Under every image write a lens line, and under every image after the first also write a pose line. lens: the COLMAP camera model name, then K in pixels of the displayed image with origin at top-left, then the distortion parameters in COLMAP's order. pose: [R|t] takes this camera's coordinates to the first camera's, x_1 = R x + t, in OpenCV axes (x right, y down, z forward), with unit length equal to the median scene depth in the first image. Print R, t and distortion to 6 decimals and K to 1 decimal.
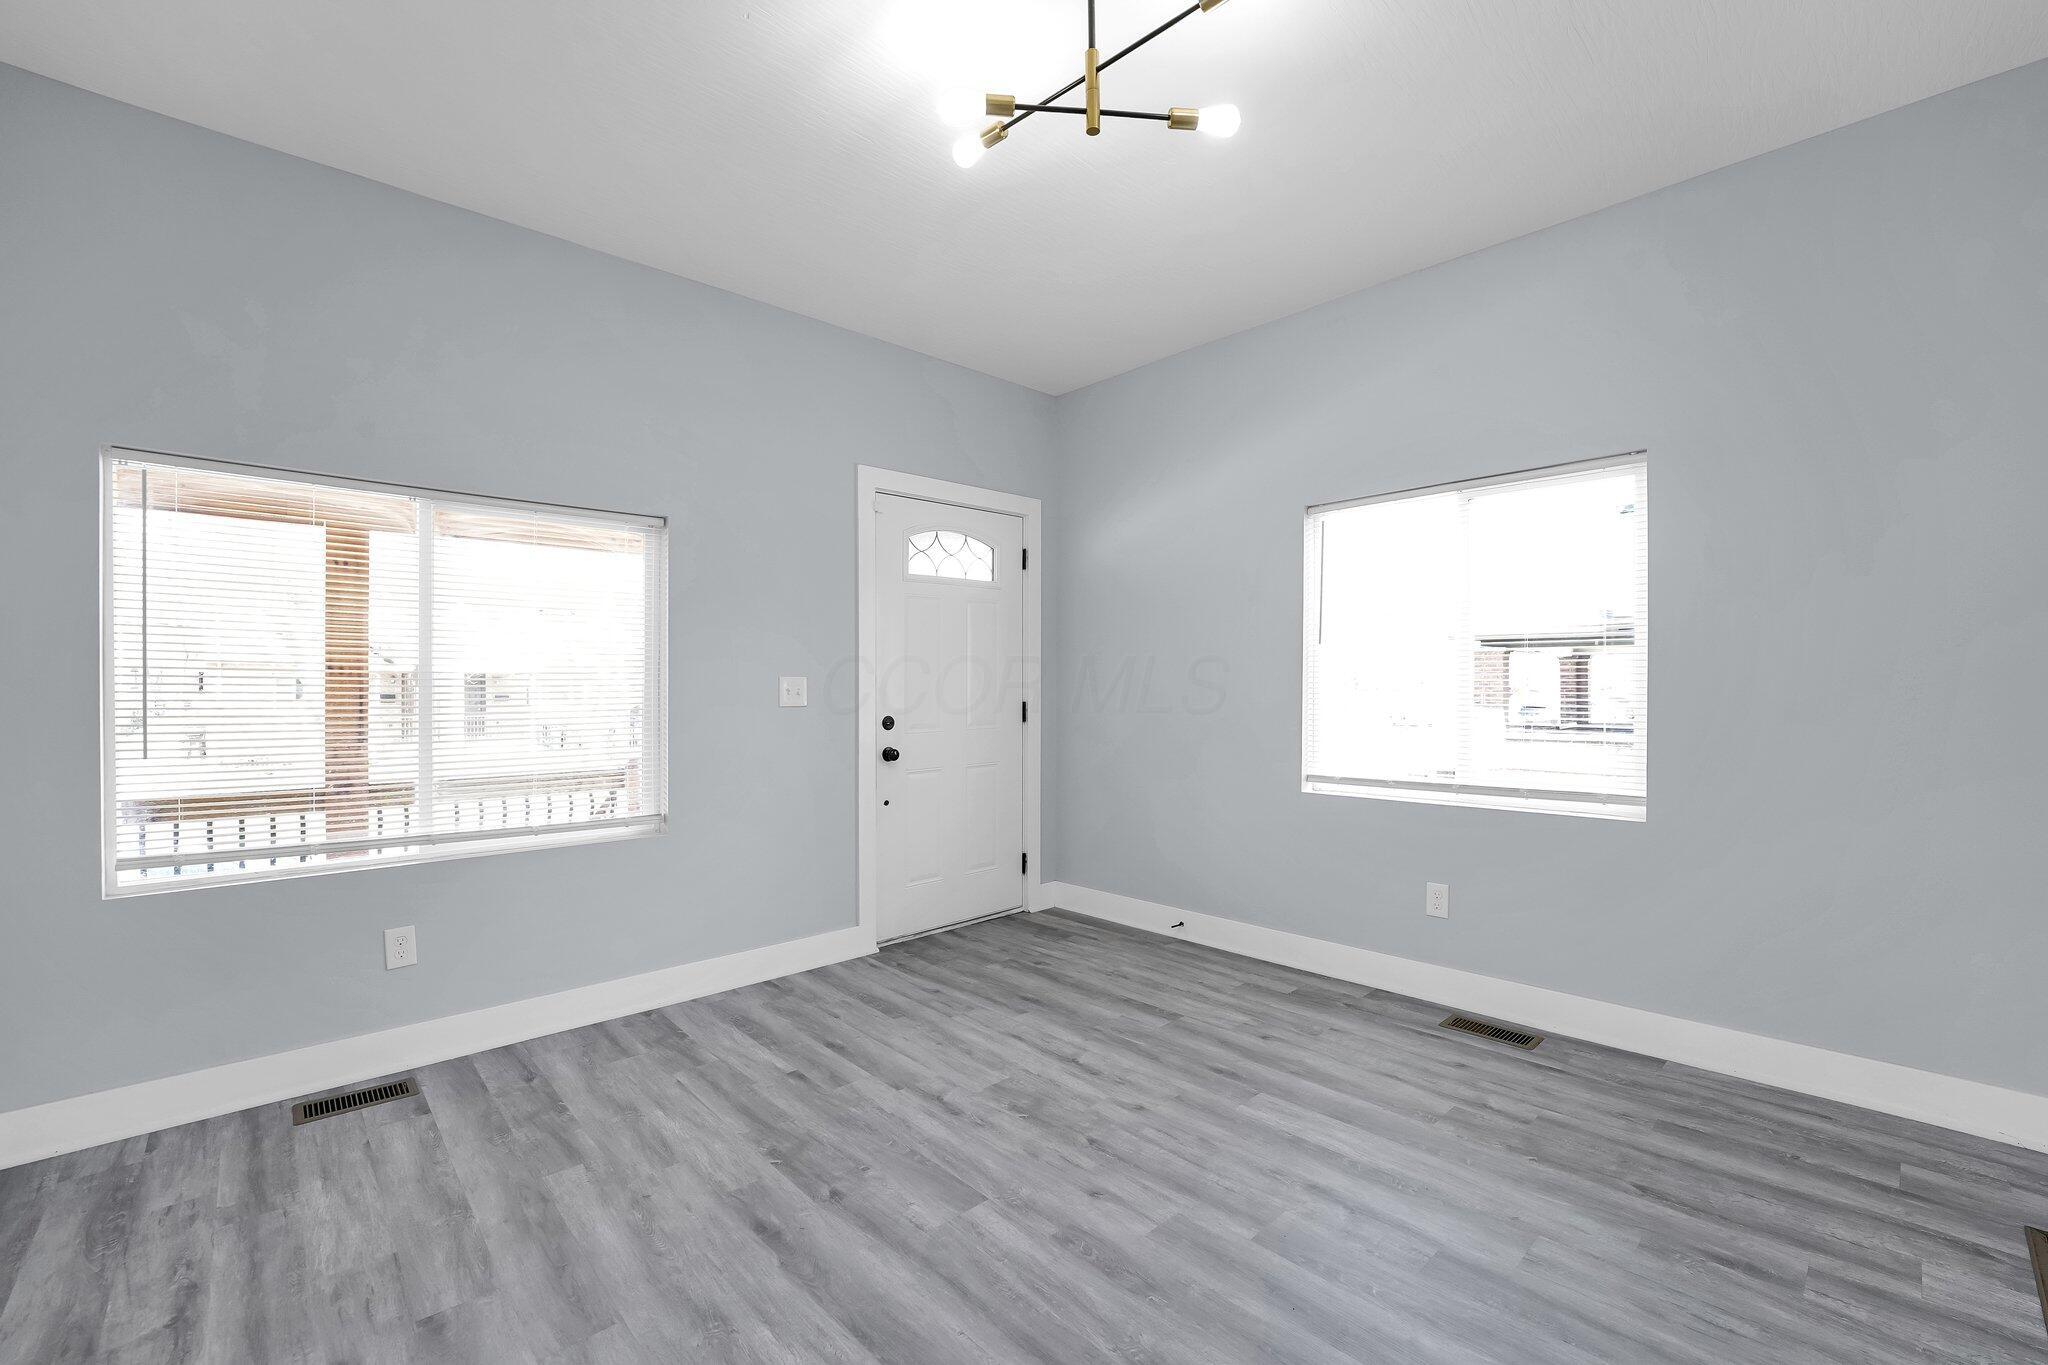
lens RADIAL K [[895.8, 0, 1020.9], [0, 895.8, 655.9], [0, 0, 1]] dist [-0.003448, -0.000187]
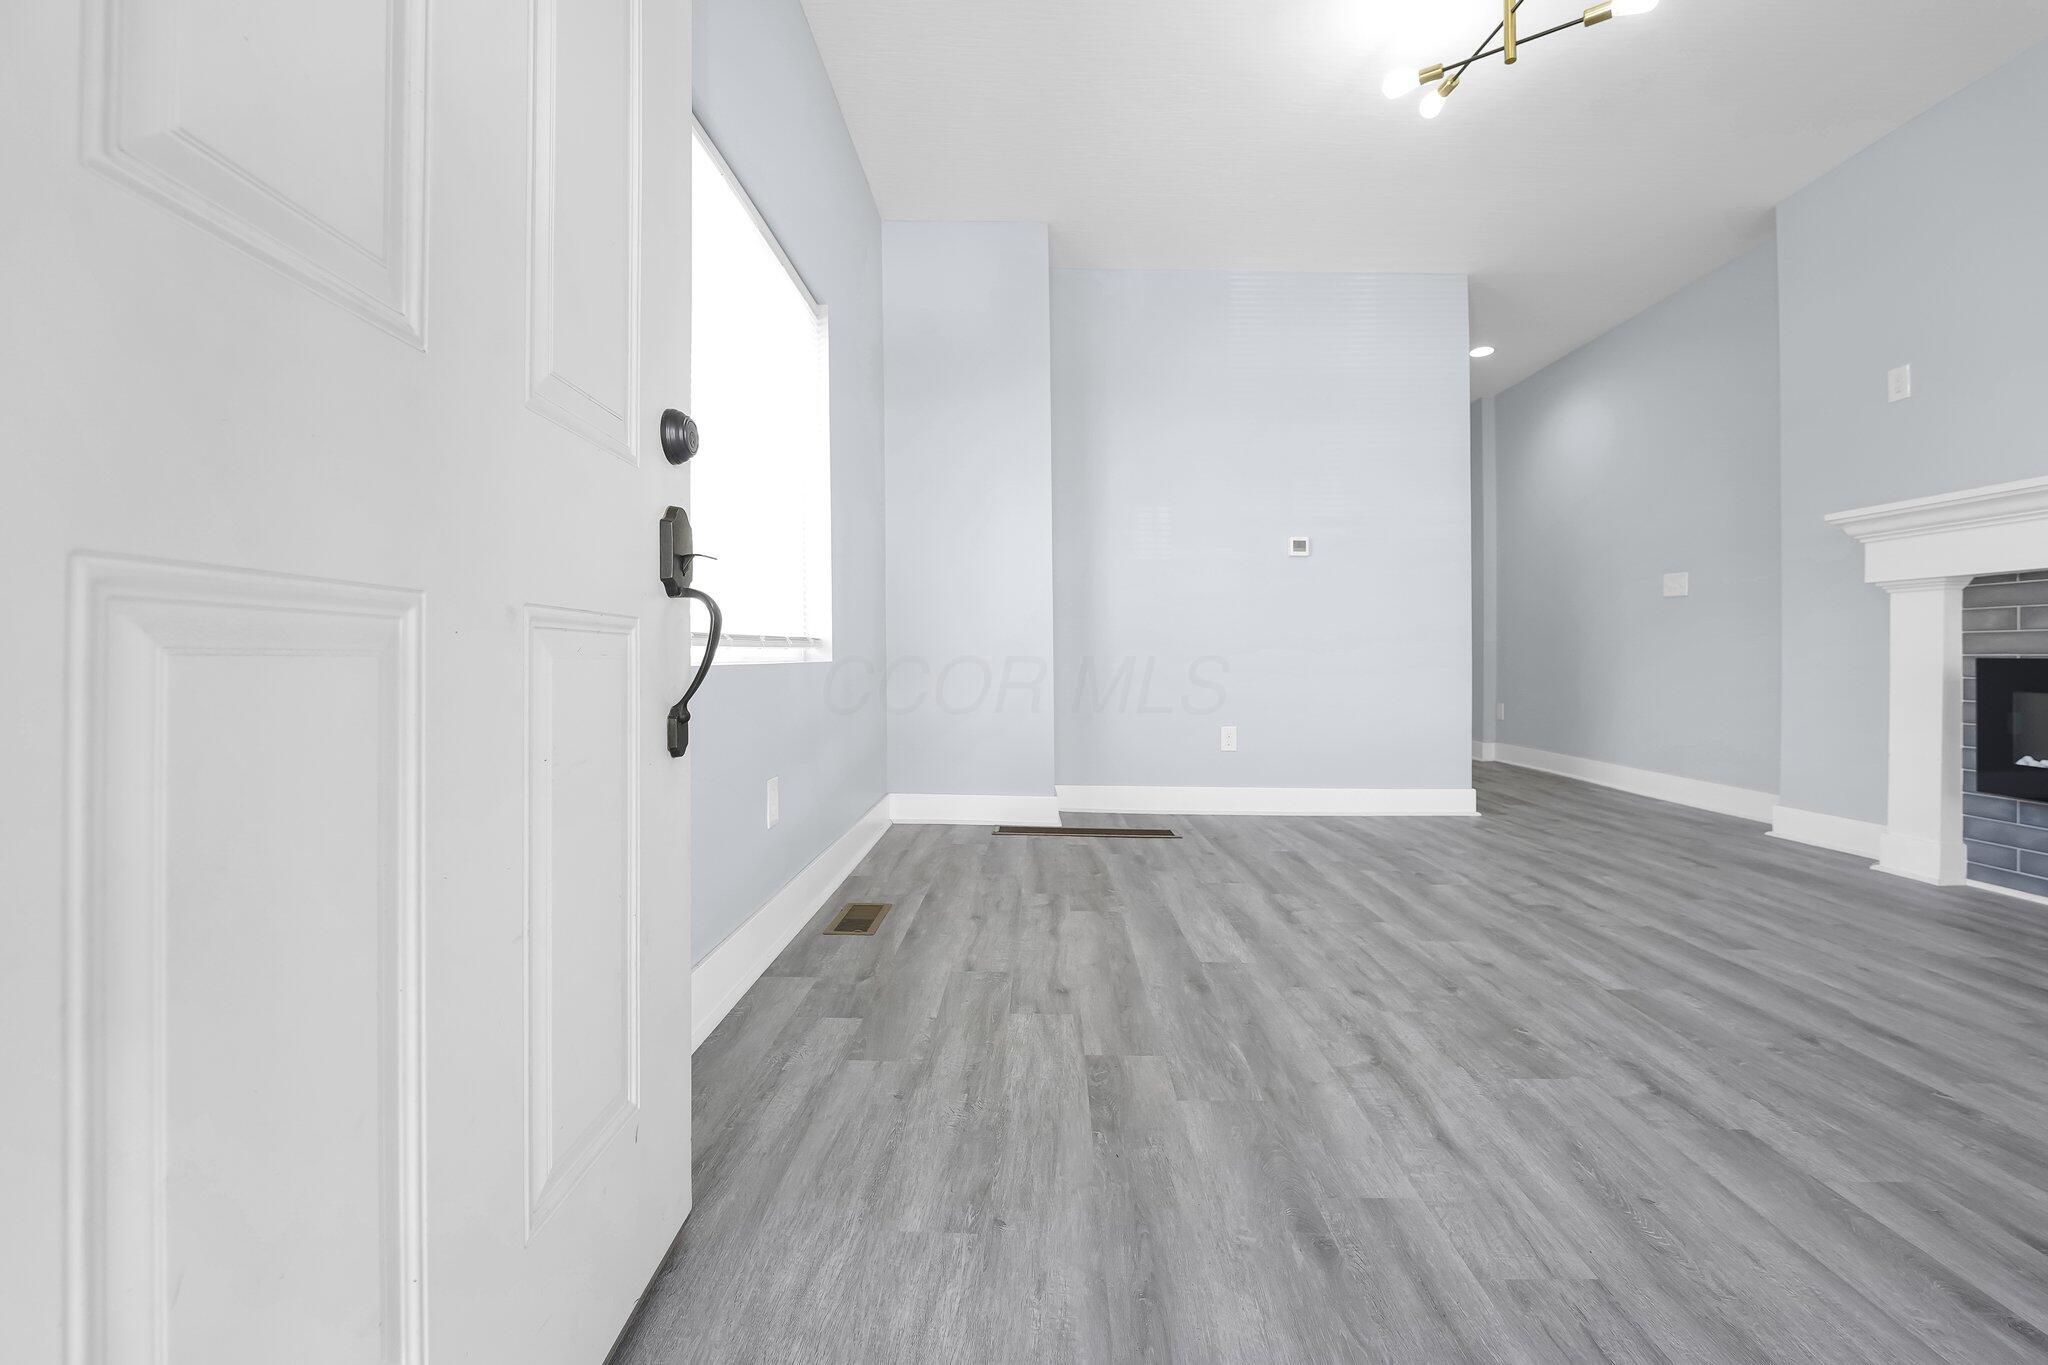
lens RADIAL K [[874.8, 0, 1039.4], [0, 874.8, 652.8], [0, 0, 1]] dist [-0.010580, 0.000615]
pose [[-0.742761, 0.008375, 0.669504, -0.198284], [-0.021442, 0.999111, -0.036287, 0.252079], [-0.669213, -0.041307, -0.741921, 1.934470]]
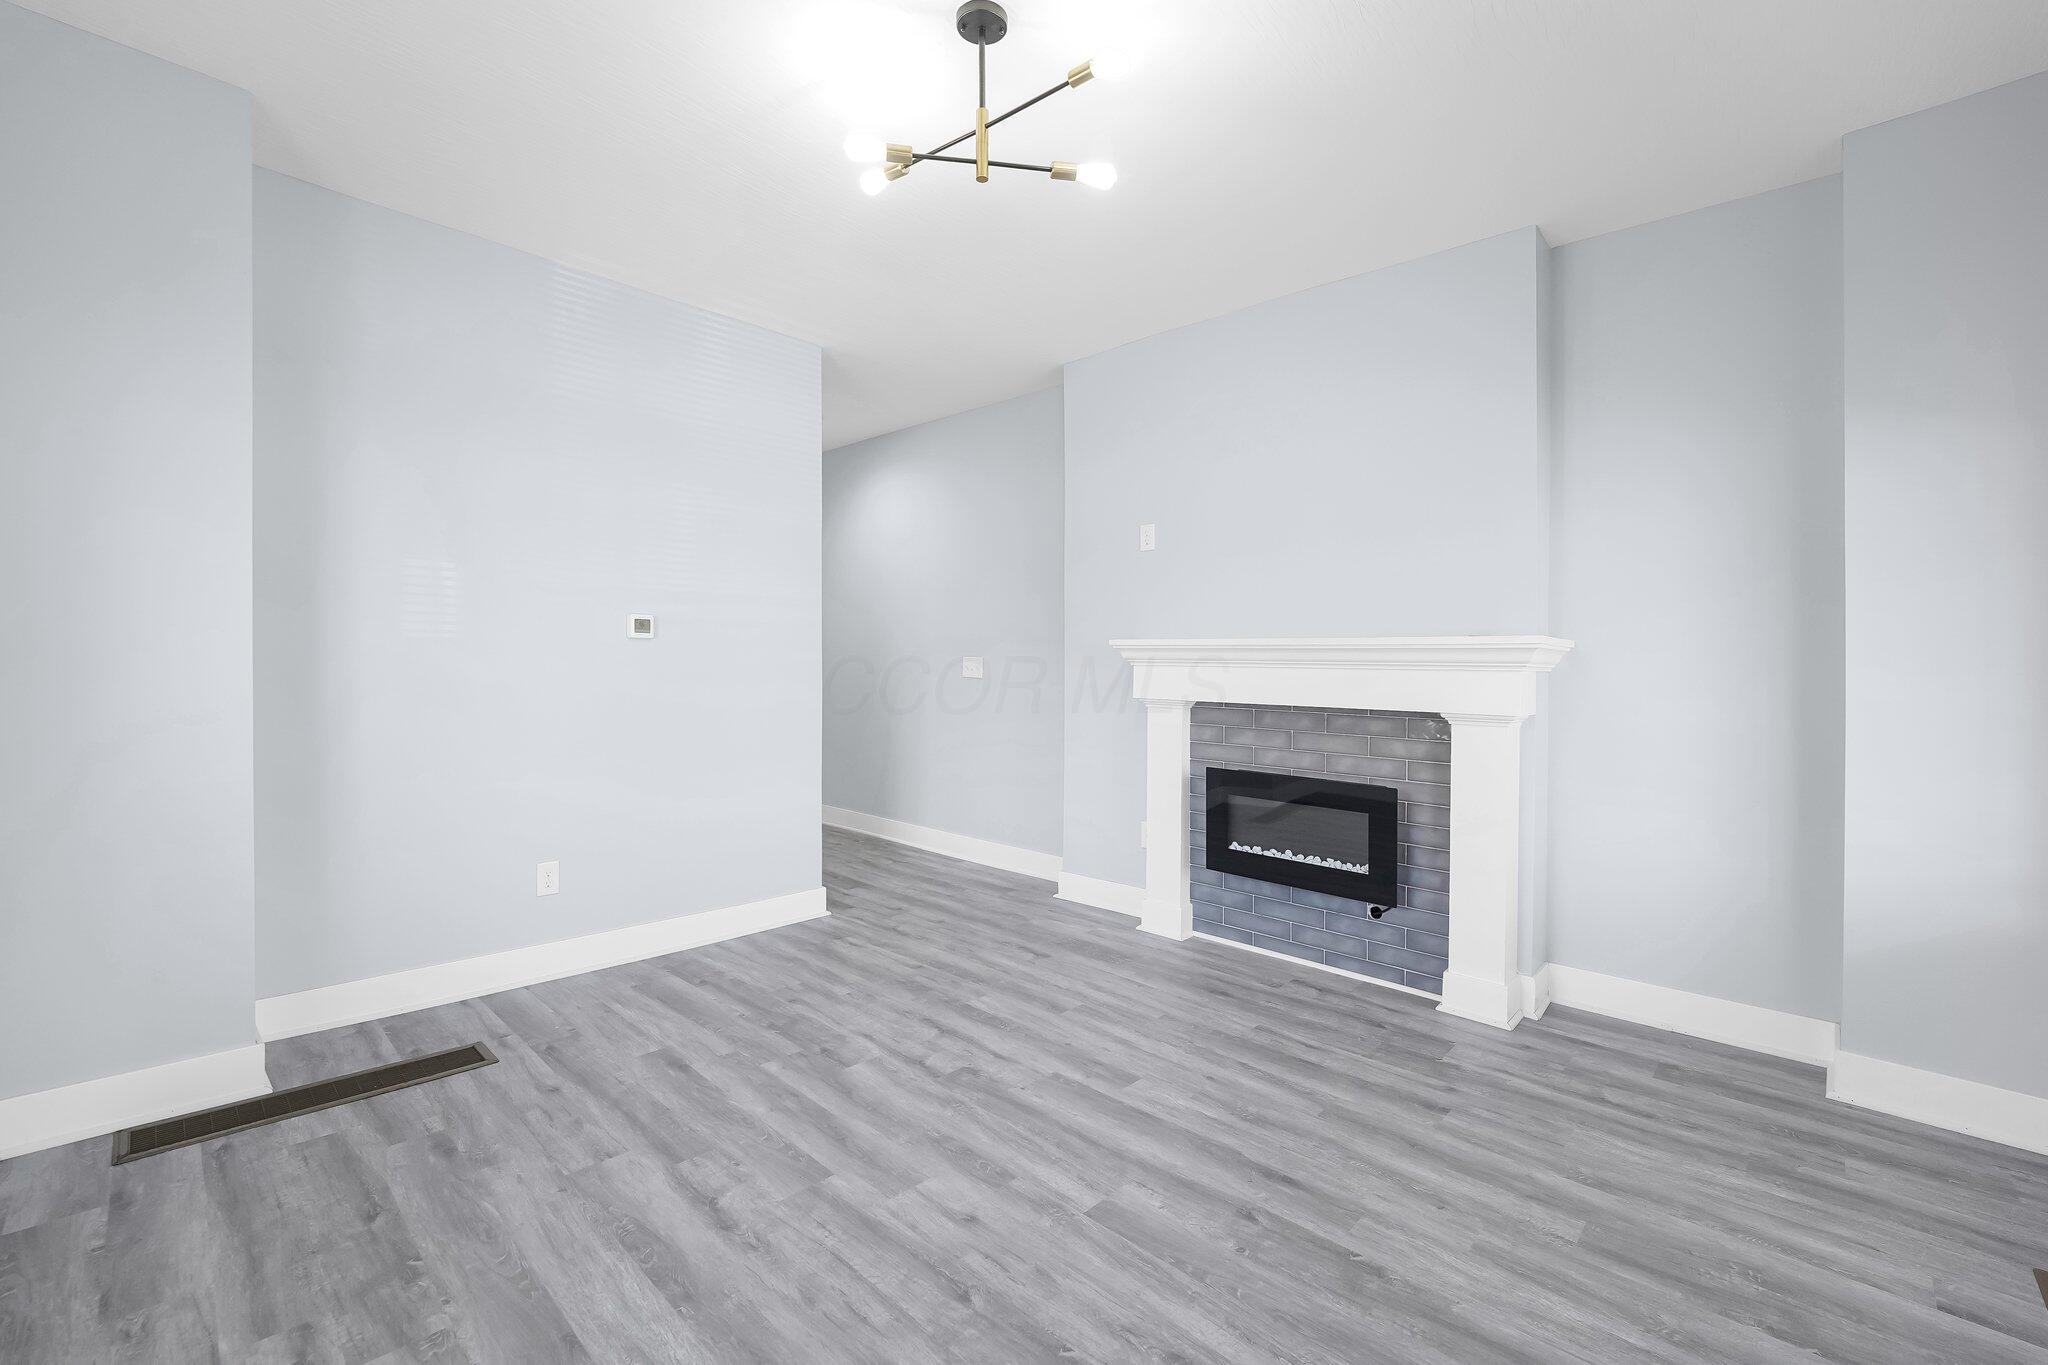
lens RADIAL K [[866.8, 0, 1033.1], [0, 866.8, 659.0], [0, 0, 1]] dist [-0.030505, 0.006408]
pose [[-0.997221, -0.007105, -0.074161, 0.079391], [-0.004029, 0.999129, -0.041541, 0.053106], [0.074392, -0.041127, -0.996381, 1.725307]]
